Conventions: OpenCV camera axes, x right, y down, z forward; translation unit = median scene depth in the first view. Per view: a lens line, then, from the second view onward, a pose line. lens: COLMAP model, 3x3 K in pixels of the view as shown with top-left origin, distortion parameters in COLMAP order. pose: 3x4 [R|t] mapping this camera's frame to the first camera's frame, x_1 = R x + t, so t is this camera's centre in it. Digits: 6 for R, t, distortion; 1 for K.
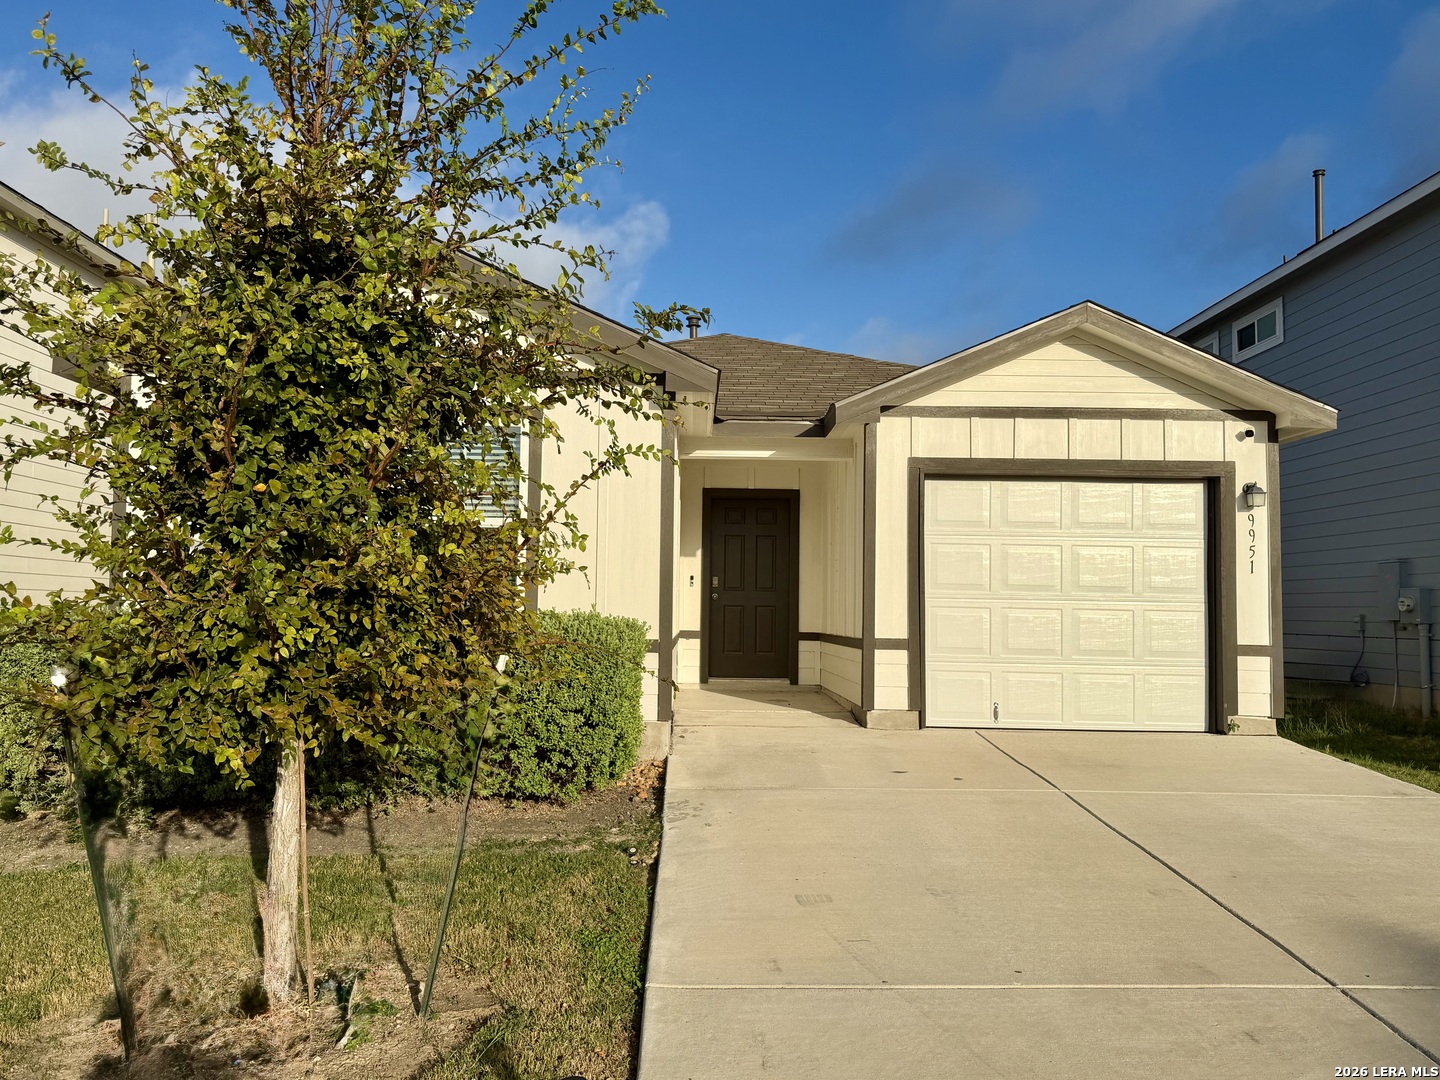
lens RADIAL K [[1072.9, 0, 720.0], [0, 1072.9, 540.0], [0, 0, 1]] dist [0.050435, -0.067816]
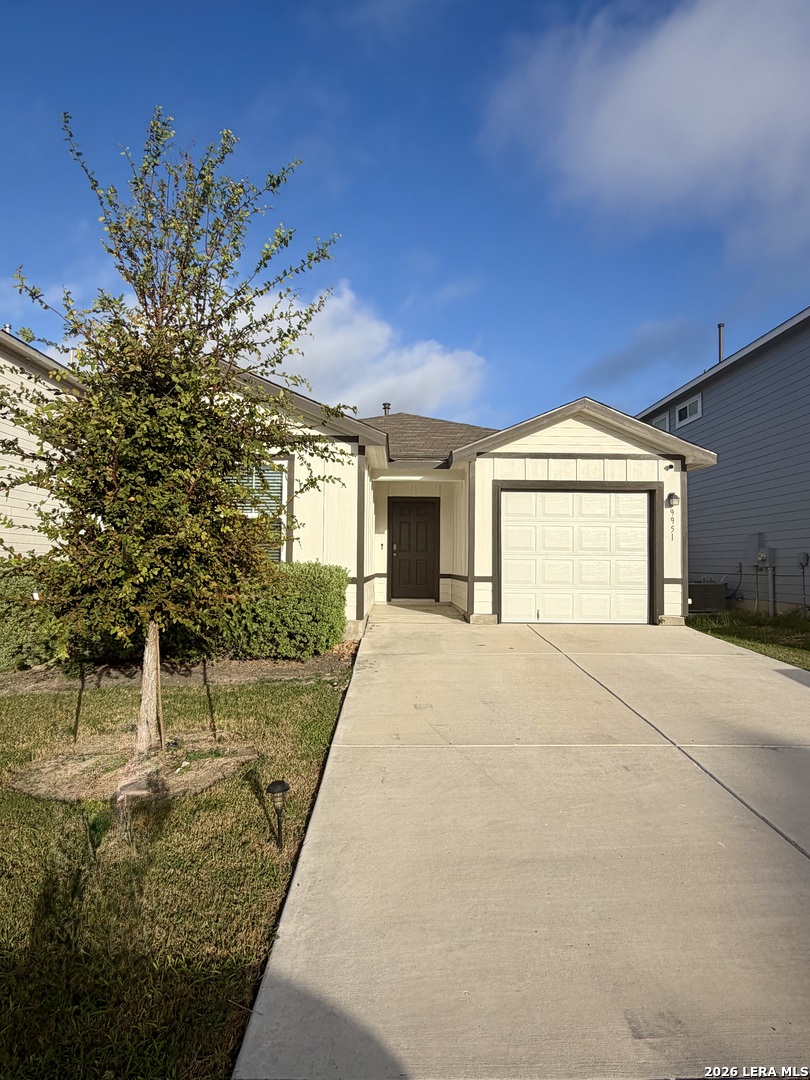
lens RADIAL K [[589.9, 0, 405.0], [0, 589.9, 540.0], [0, 0, 1]] dist [-0.015442, 0.014932]
pose [[0.999946, -0.004923, -0.009156, 0.075092], [0.005157, 0.999657, 0.025671, 0.001882], [0.009026, -0.025717, 0.999629, -0.077668]]
